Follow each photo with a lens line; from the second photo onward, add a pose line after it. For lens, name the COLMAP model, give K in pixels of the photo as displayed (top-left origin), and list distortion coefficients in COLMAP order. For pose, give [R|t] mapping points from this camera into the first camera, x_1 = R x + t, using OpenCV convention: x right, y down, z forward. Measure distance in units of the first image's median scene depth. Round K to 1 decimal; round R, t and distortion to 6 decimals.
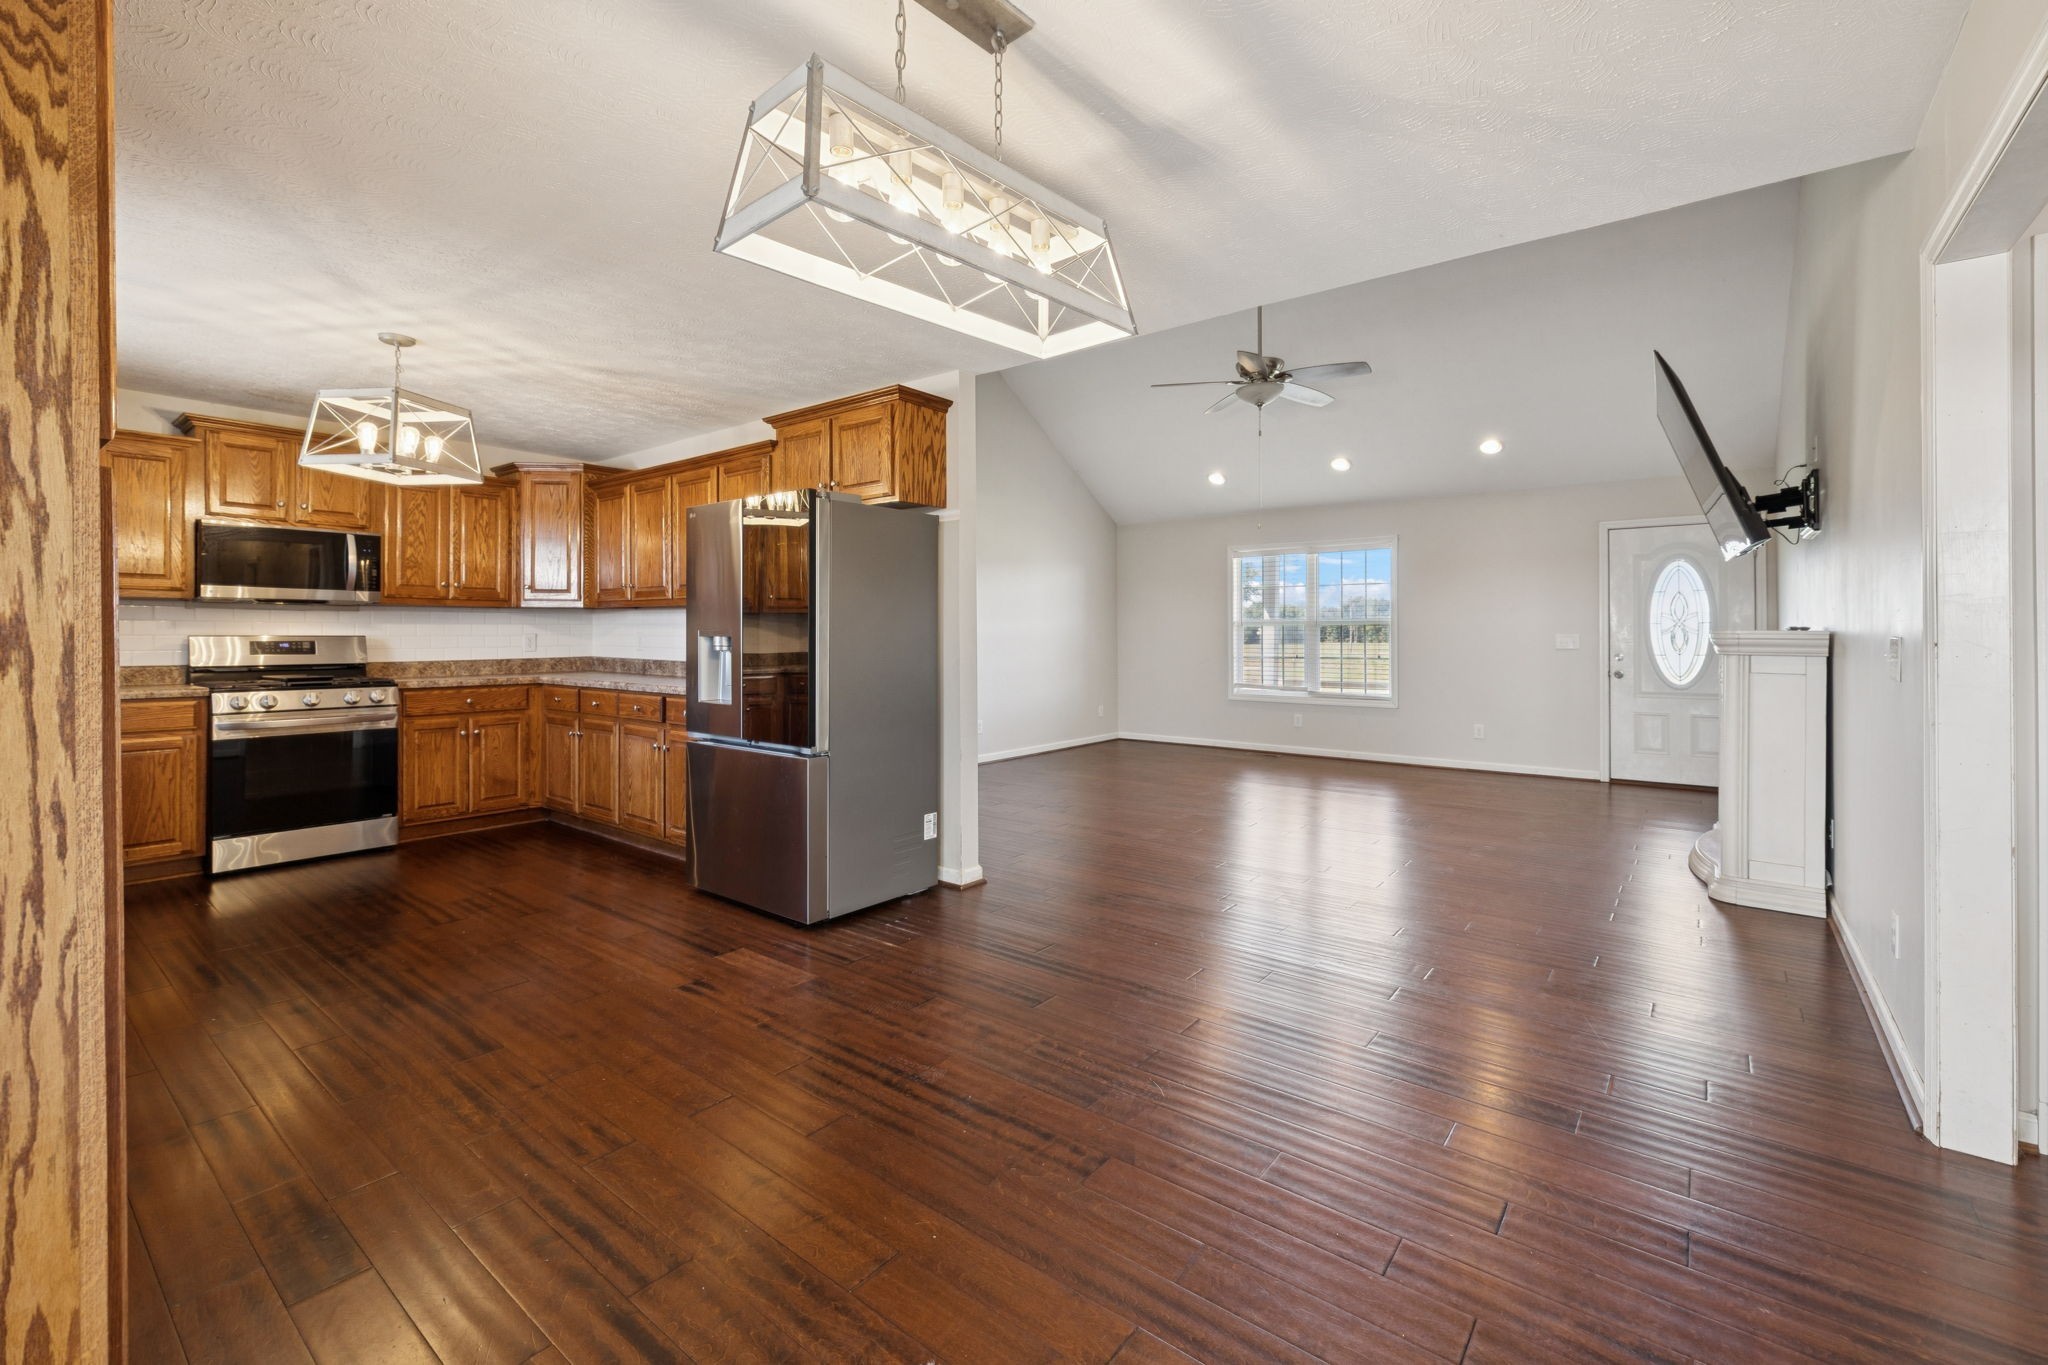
lens RADIAL K [[865.2, 0, 1023.1], [0, 865.2, 636.8], [0, 0, 1]] dist [-0.000645, 0.000522]
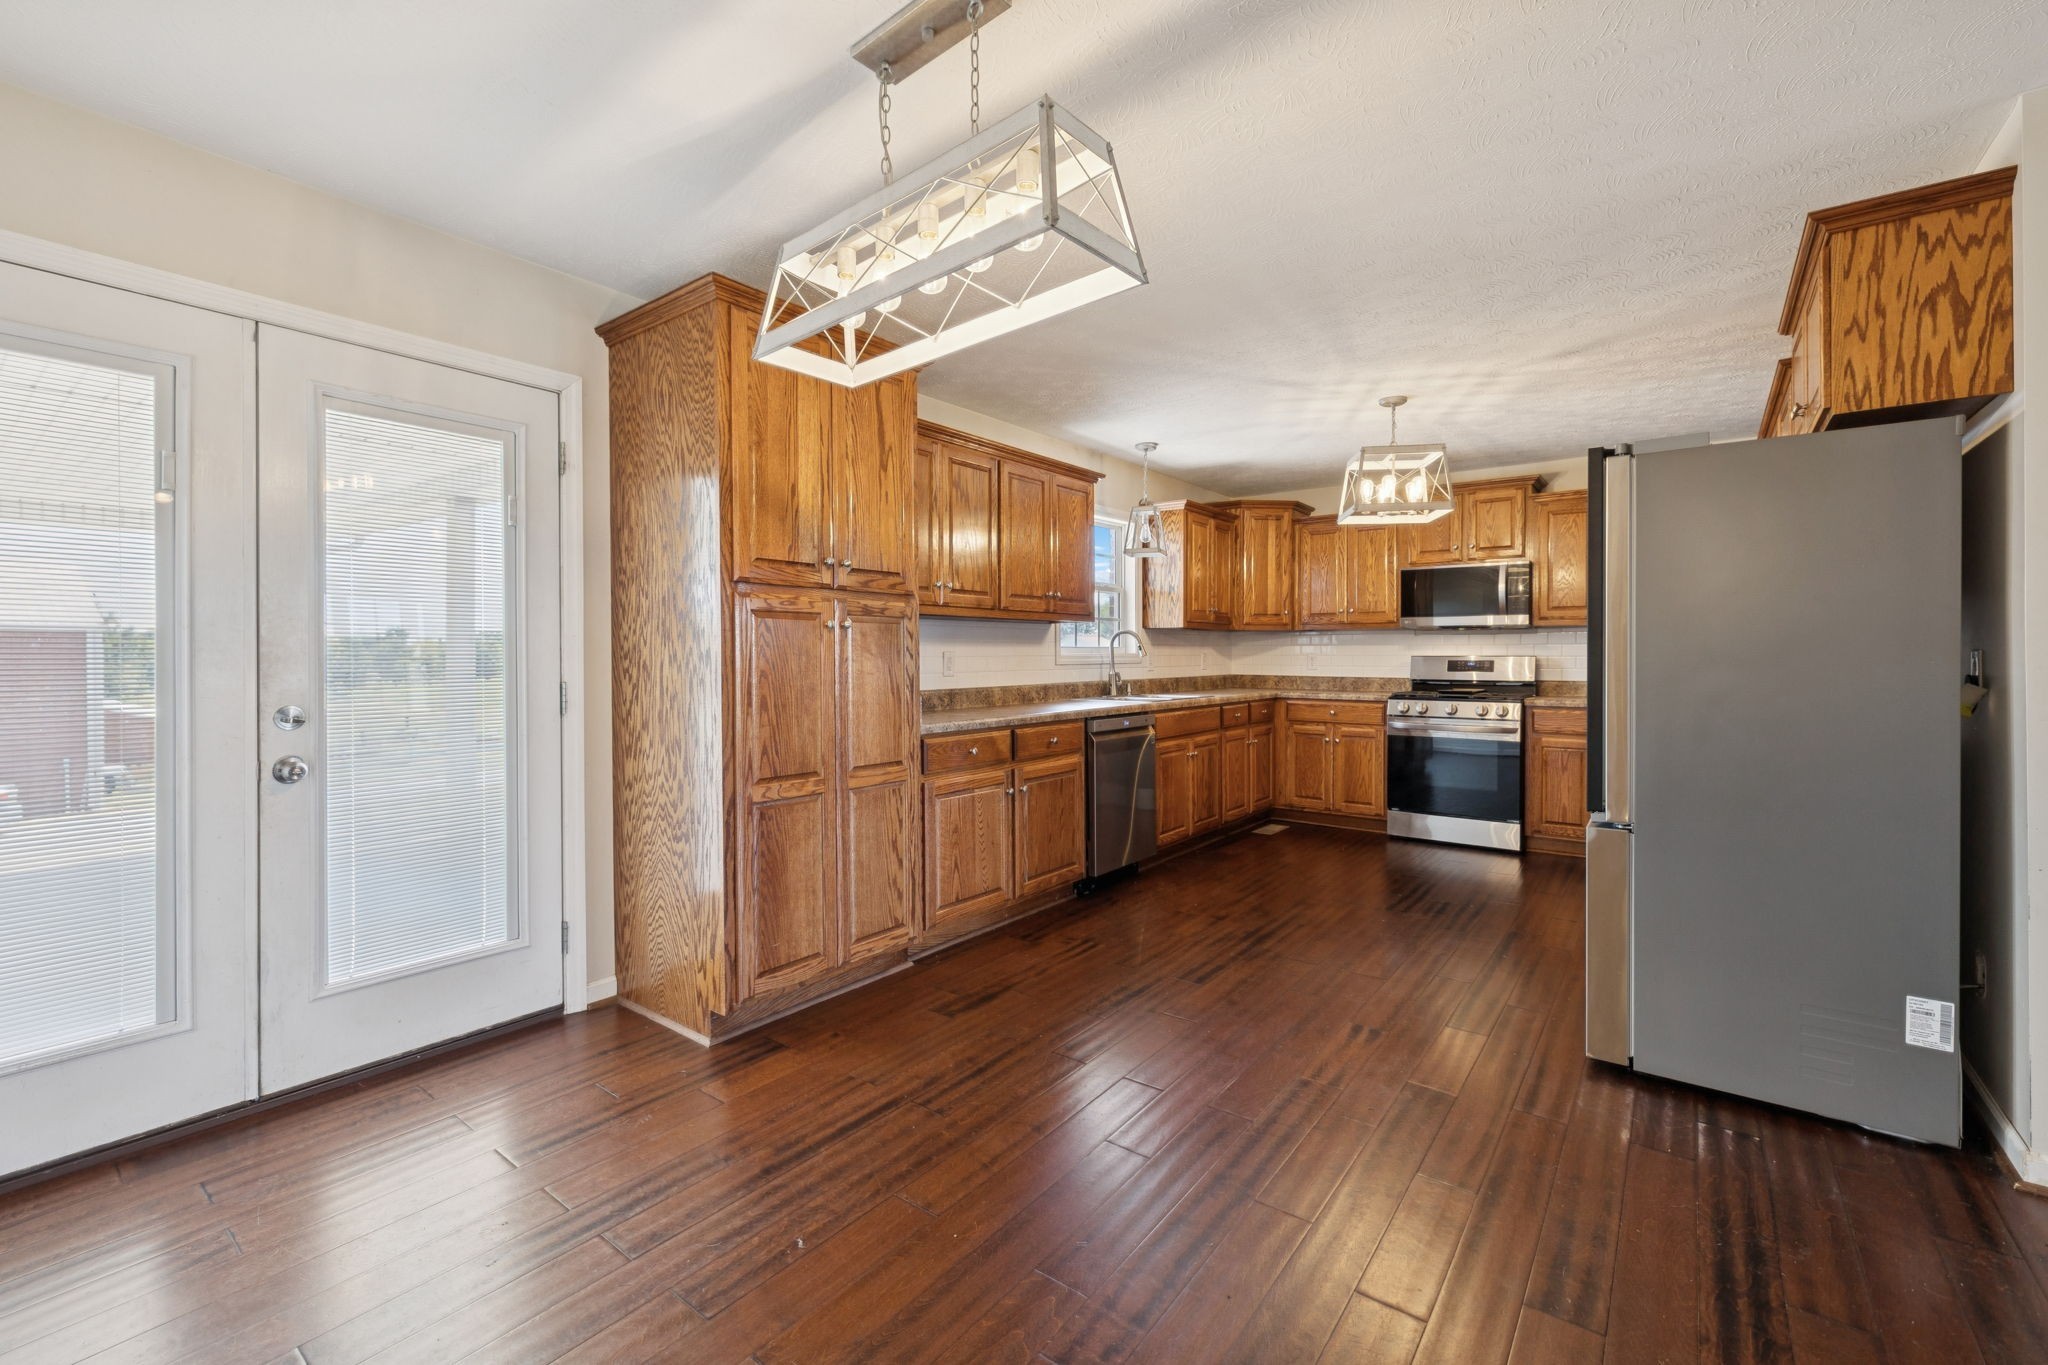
lens RADIAL K [[852.1, 0, 1027.8], [0, 852.1, 665.6], [0, 0, 1]] dist [-0.002345, -0.000100]
pose [[0.020875, 0.010854, -0.999723, 0.320599], [-0.001156, 0.999941, 0.010832, 0.000161], [0.999781, 0.000930, 0.020886, 0.374999]]
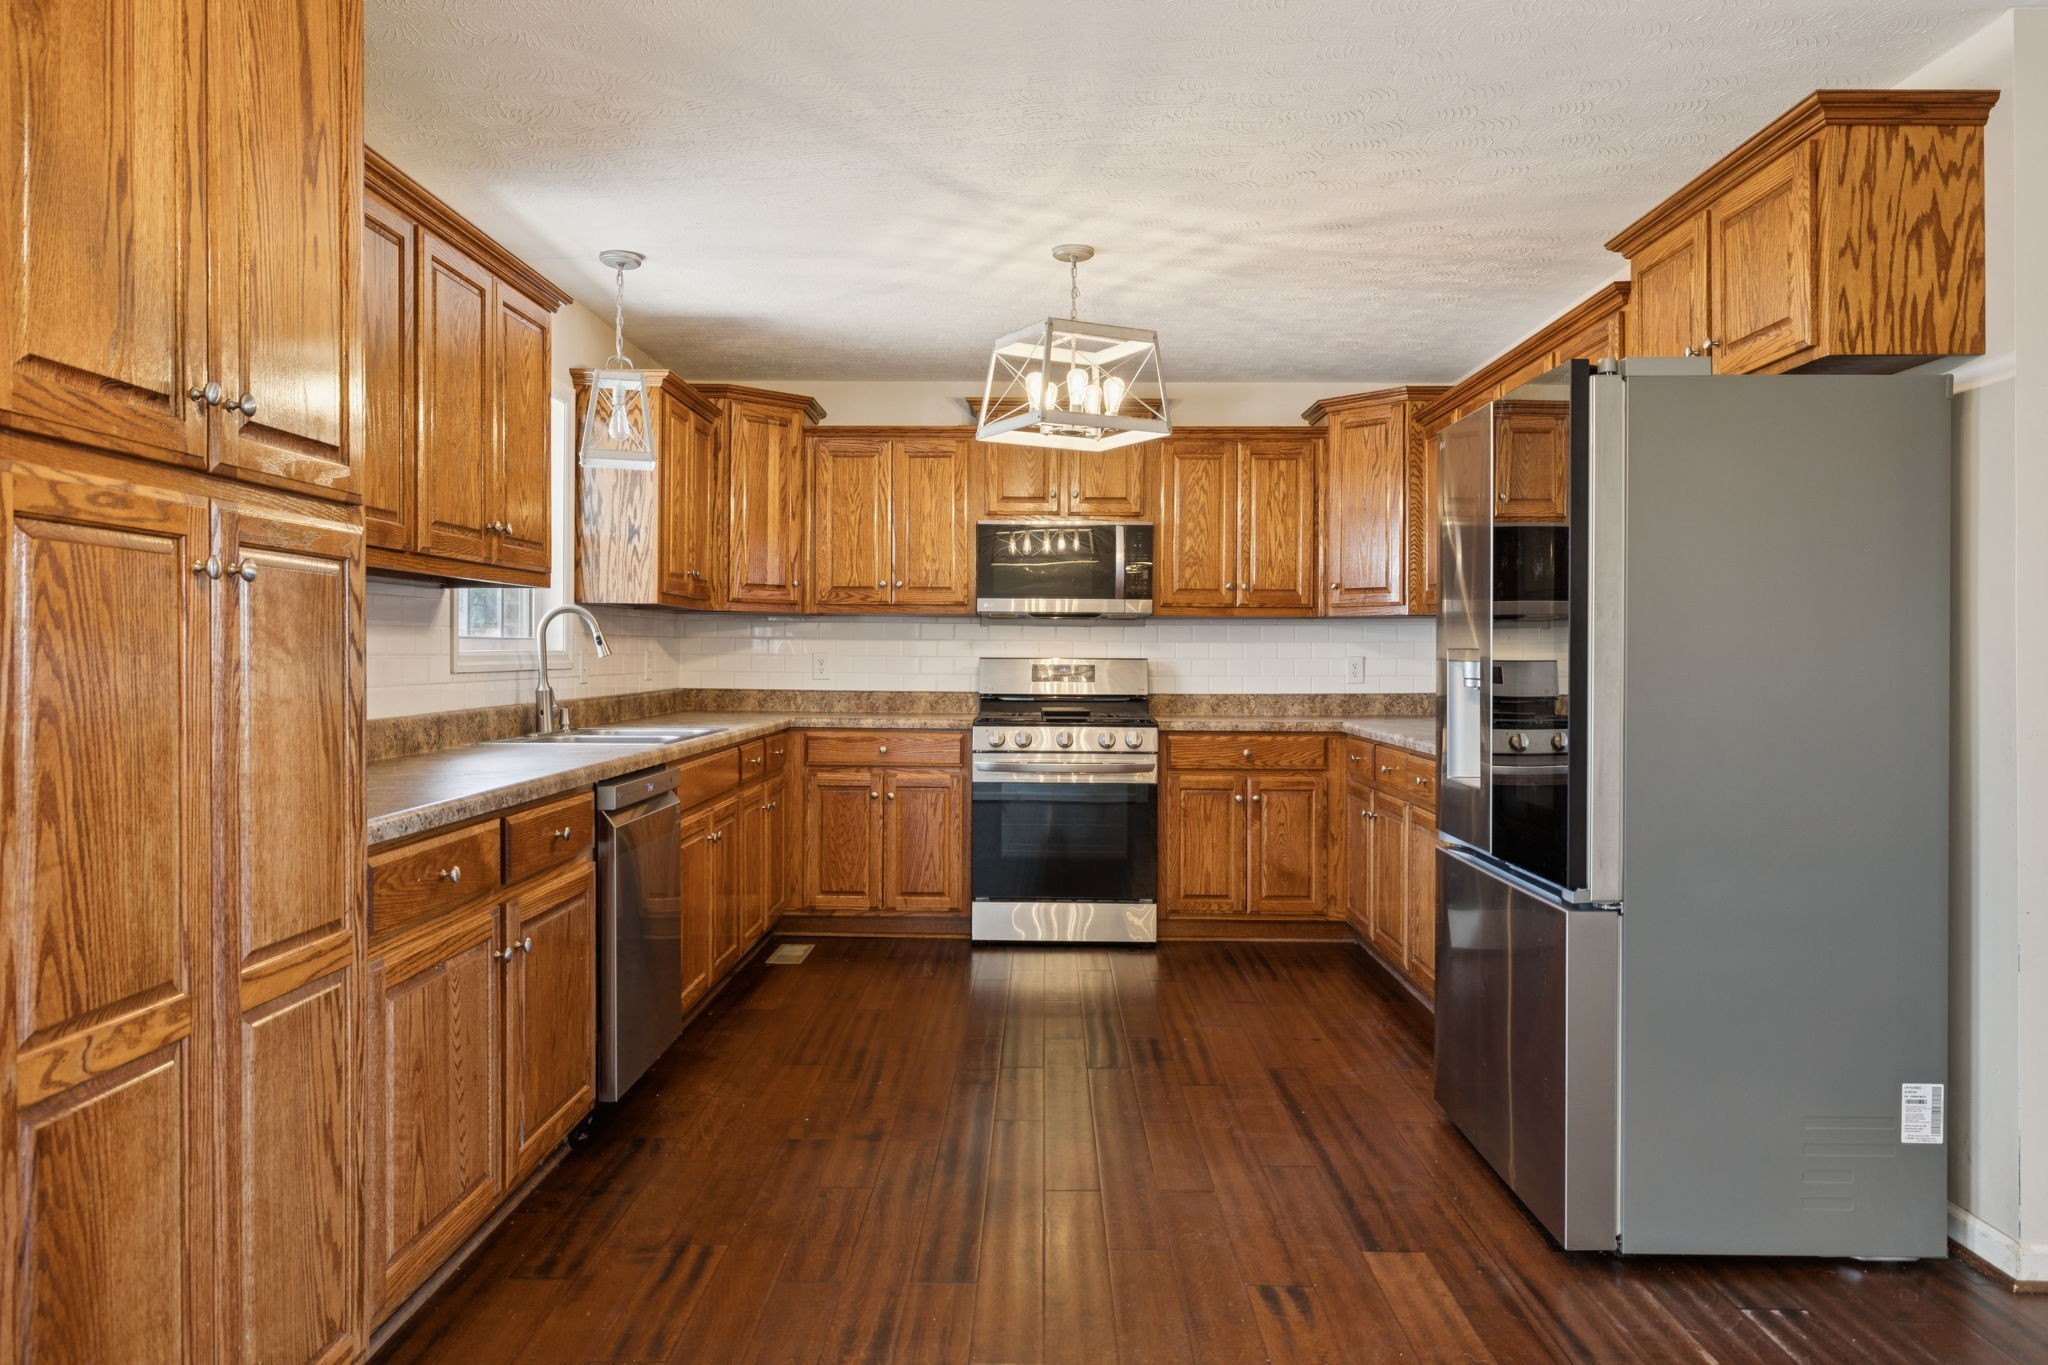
lens RADIAL K [[1359.3, 0, 1019.5], [0, 1359.3, 658.3], [0, 0, 1]] dist [-0.001878, 0.000878]
pose [[0.610391, 0.003506, -0.792093, 0.122984], [-0.006189, 0.999981, -0.000343, -0.000317], [0.792076, 0.005112, 0.610401, 0.204389]]
